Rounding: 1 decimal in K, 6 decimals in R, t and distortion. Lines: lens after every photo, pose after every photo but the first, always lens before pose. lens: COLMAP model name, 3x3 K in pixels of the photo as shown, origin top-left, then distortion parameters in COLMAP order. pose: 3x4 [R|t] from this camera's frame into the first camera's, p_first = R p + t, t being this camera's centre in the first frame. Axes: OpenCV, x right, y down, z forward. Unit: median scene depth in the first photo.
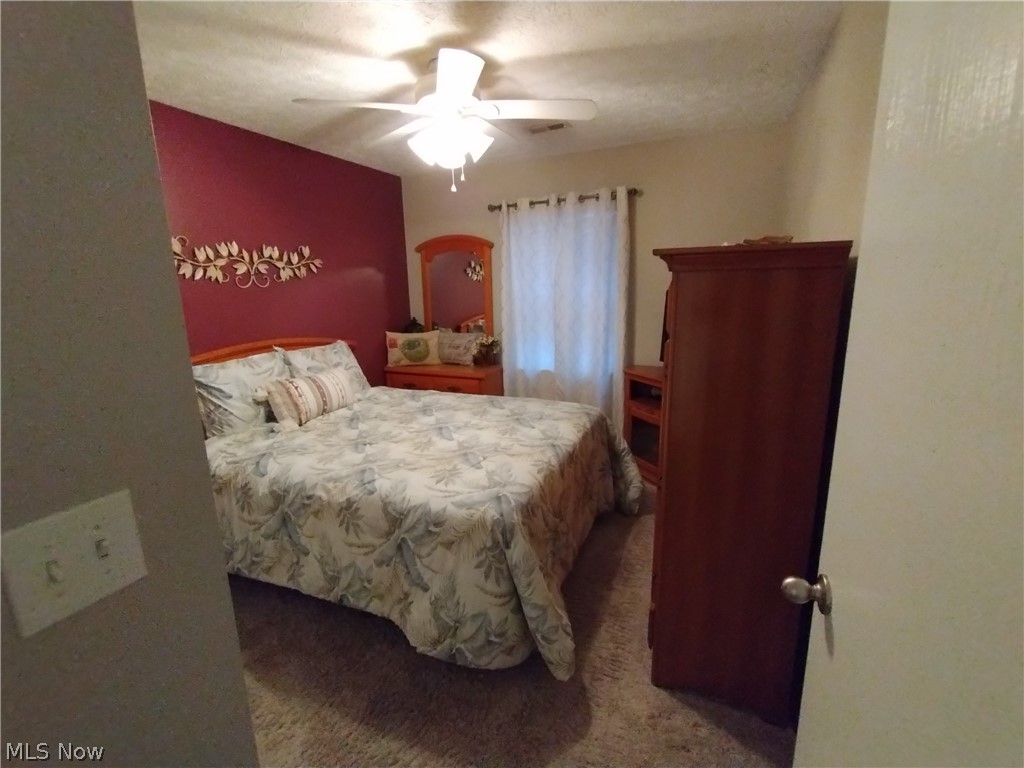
lens RADIAL K [[481.8, 0, 496.0], [0, 481.8, 392.4], [0, 0, 1]] dist [-0.007020, 0.000603]
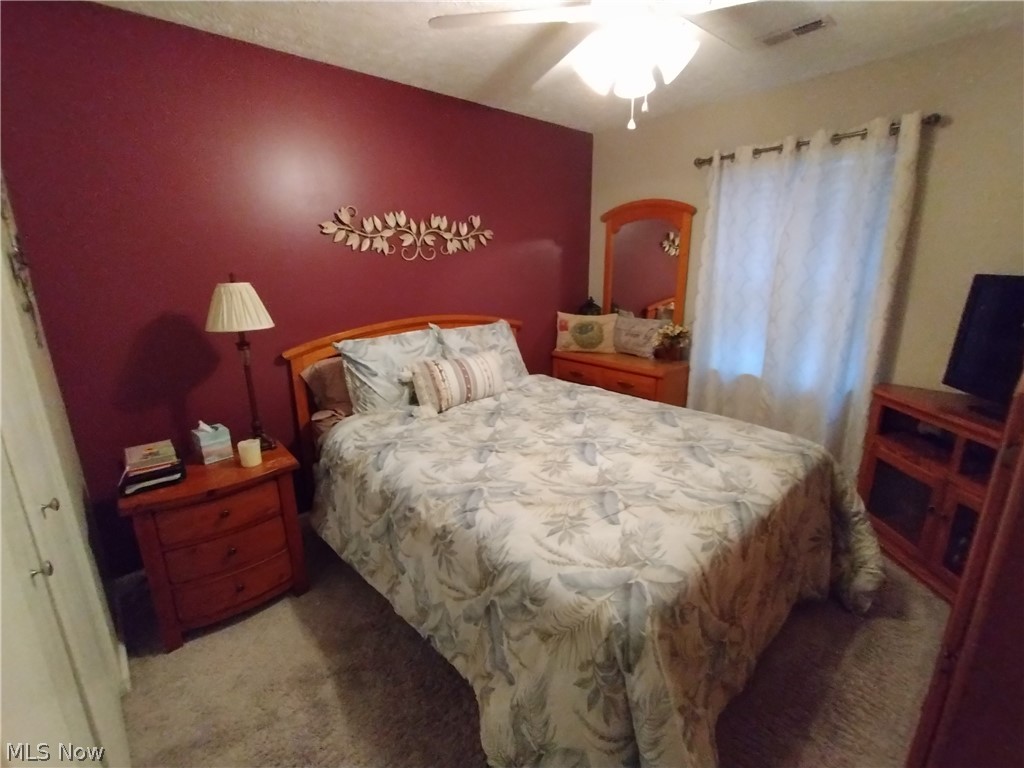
lens RADIAL K [[481.8, 0, 496.0], [0, 481.8, 392.4], [0, 0, 1]] dist [-0.007020, 0.000603]
pose [[0.919927, 0.117369, -0.374110, 0.033919], [-0.098930, 0.992755, 0.068190, -0.045517], [0.379403, -0.025719, 0.924874, 0.202340]]
